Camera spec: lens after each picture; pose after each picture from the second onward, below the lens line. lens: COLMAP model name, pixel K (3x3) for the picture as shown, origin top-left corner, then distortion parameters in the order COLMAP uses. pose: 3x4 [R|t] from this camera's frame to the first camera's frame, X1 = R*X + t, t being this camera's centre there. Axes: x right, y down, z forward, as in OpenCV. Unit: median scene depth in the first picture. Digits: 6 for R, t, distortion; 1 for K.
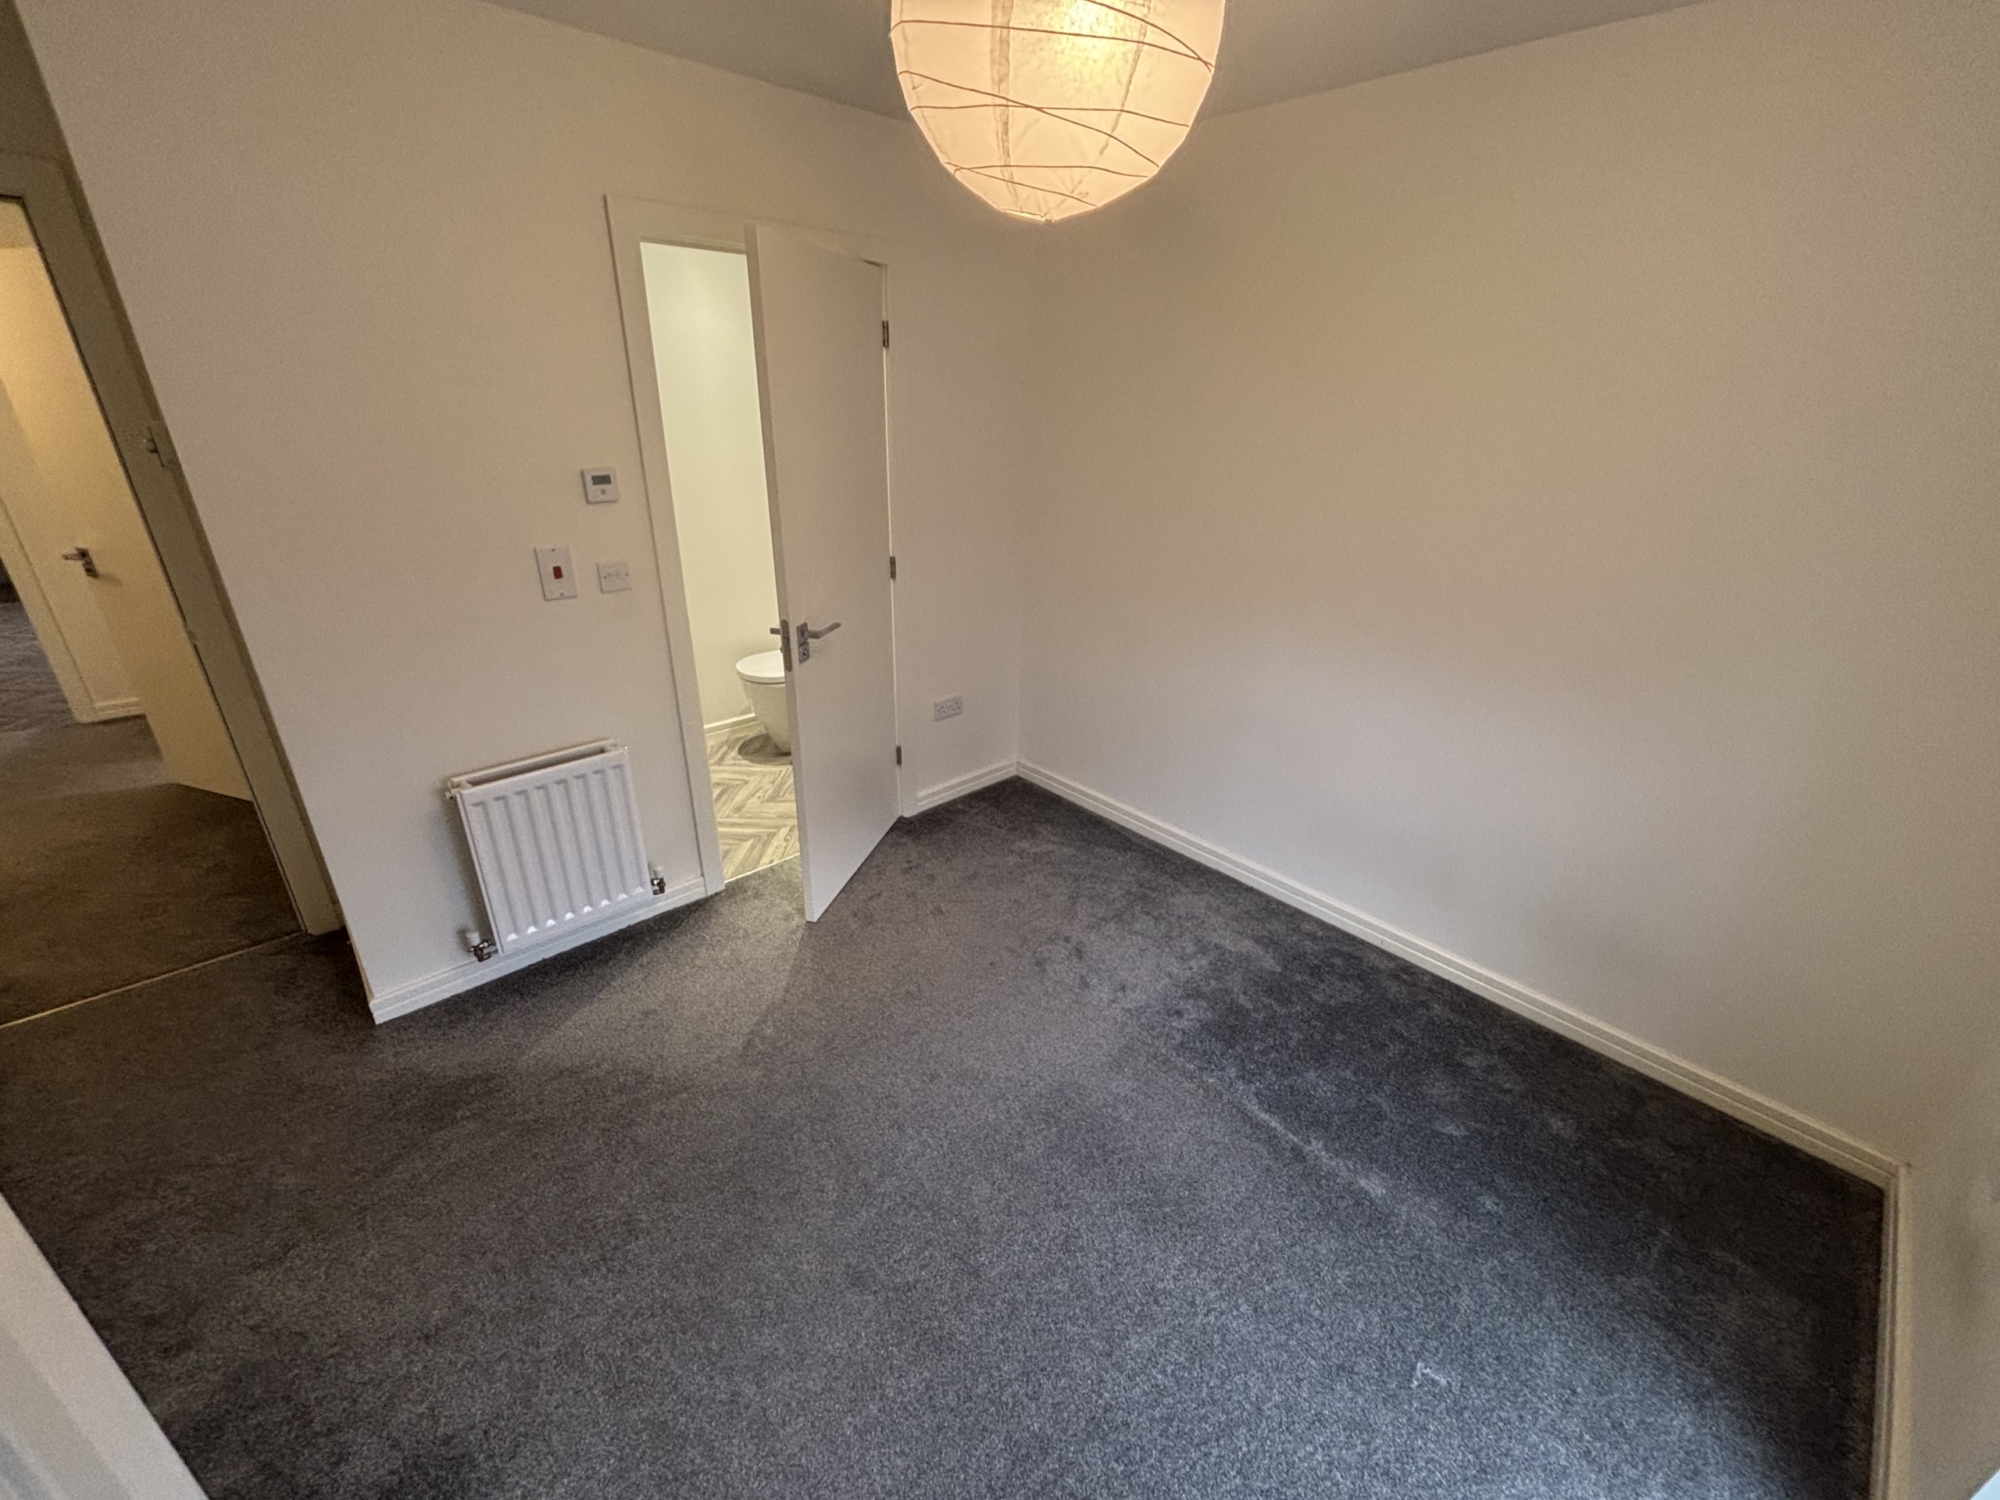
lens RADIAL K [[811.2, 0, 998.2], [0, 811.2, 748.3], [0, 0, 1]] dist [0.000871, -0.000261]
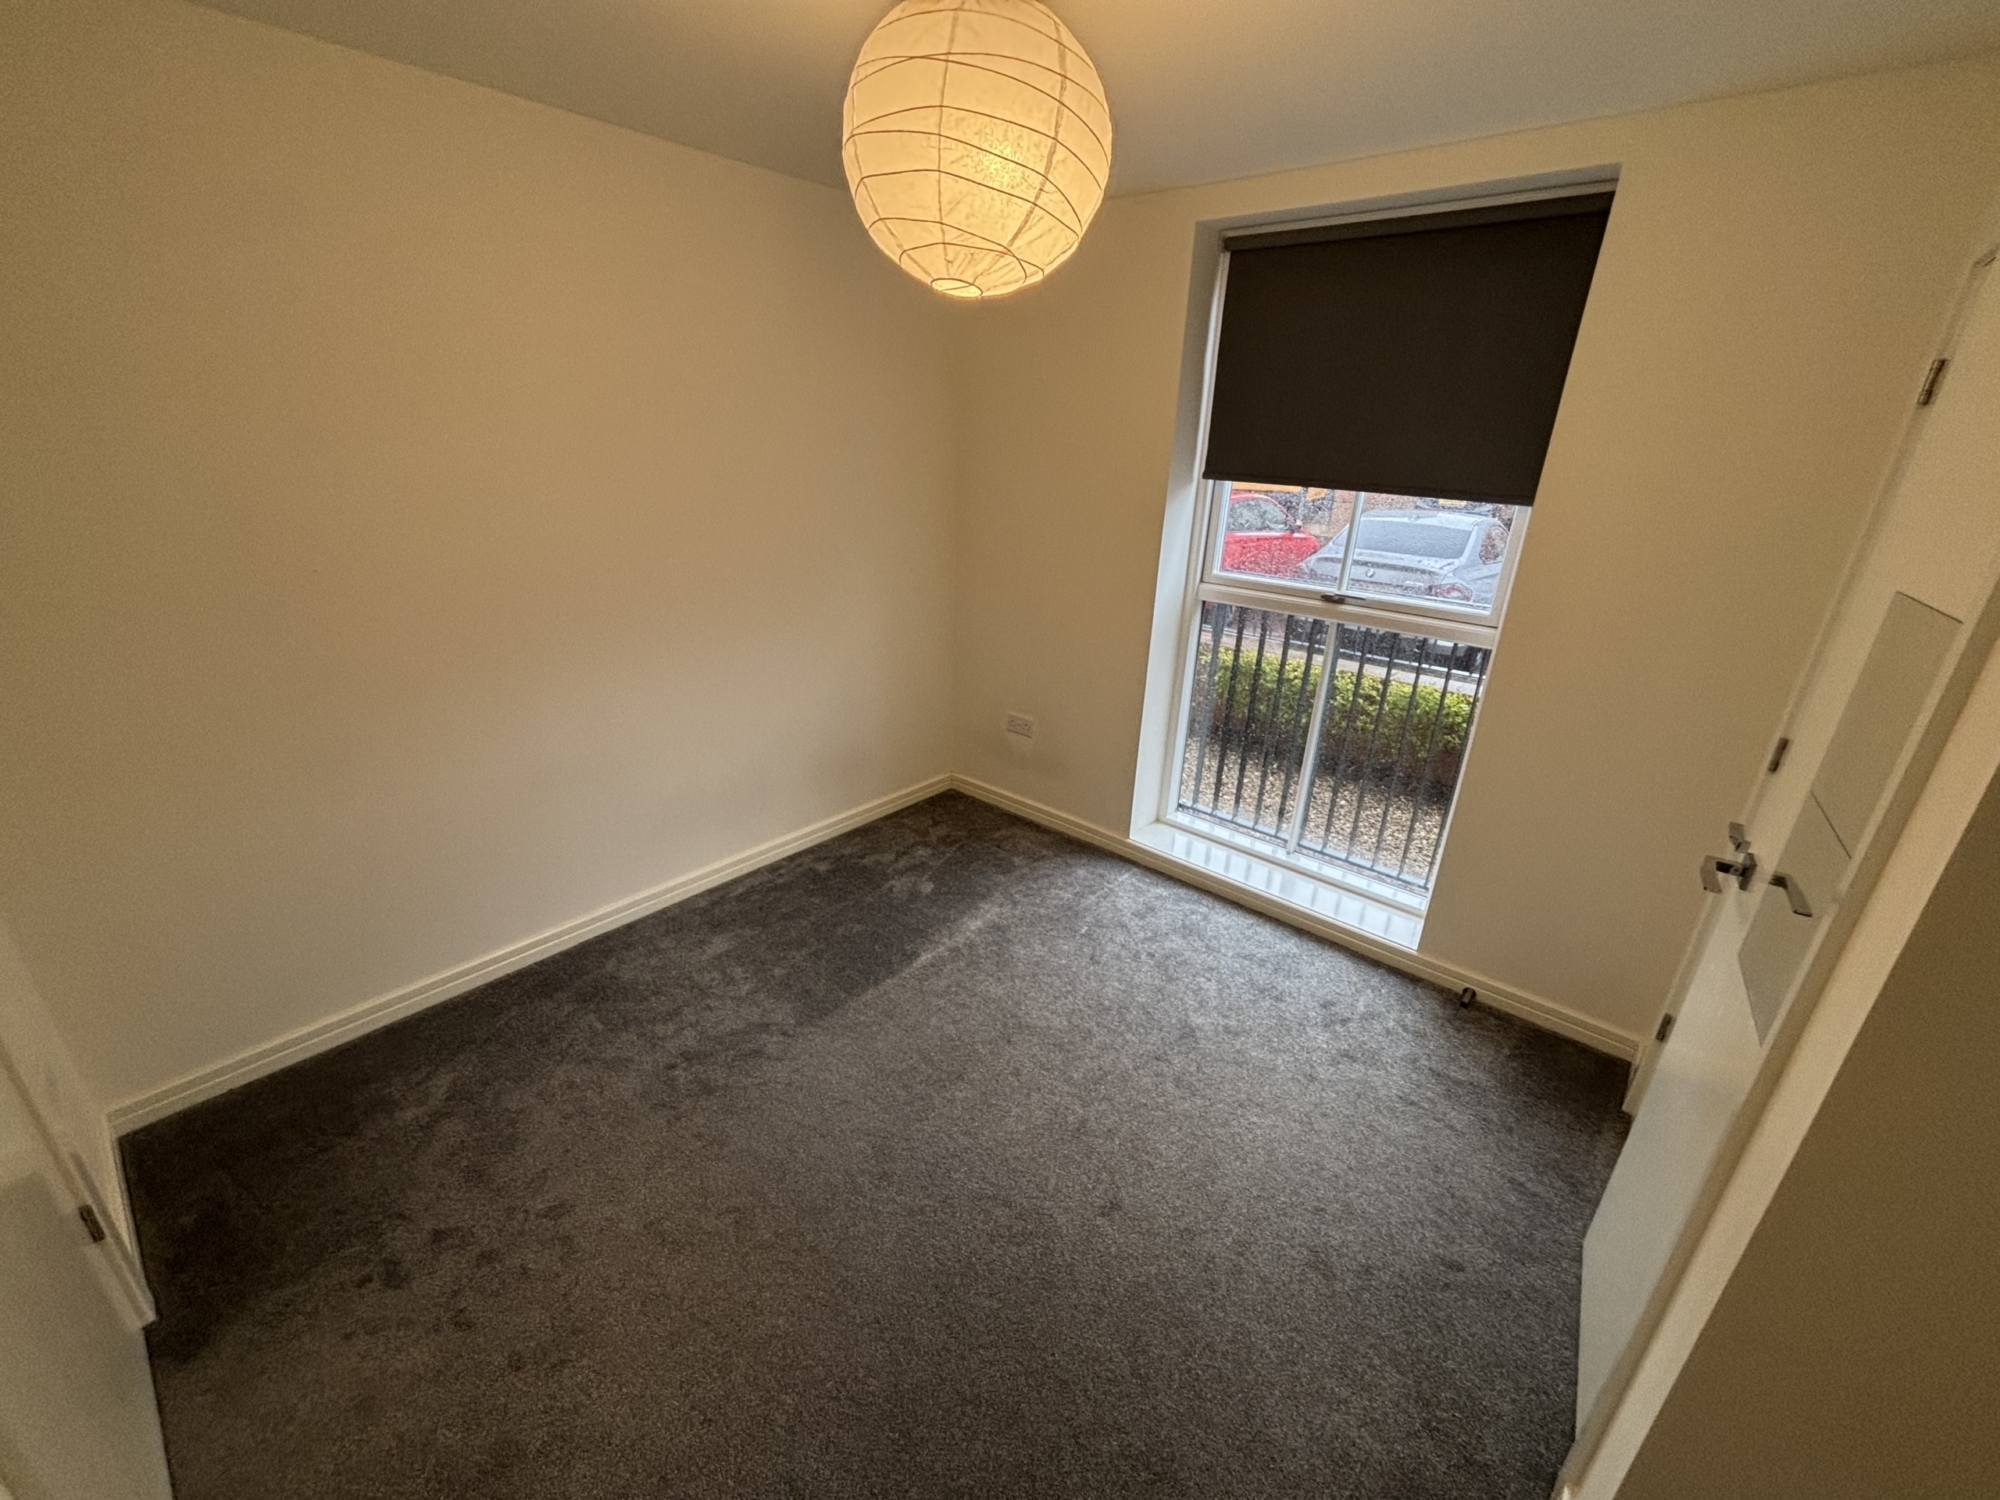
lens RADIAL K [[811.2, 0, 998.2], [0, 811.2, 748.3], [0, 0, 1]] dist [0.000871, -0.000261]
pose [[-0.105572, -0.386355, 0.916288, -0.604356], [0.374239, 0.838258, 0.396572, -0.248446], [-0.921303, 0.384777, 0.056093, 0.537469]]
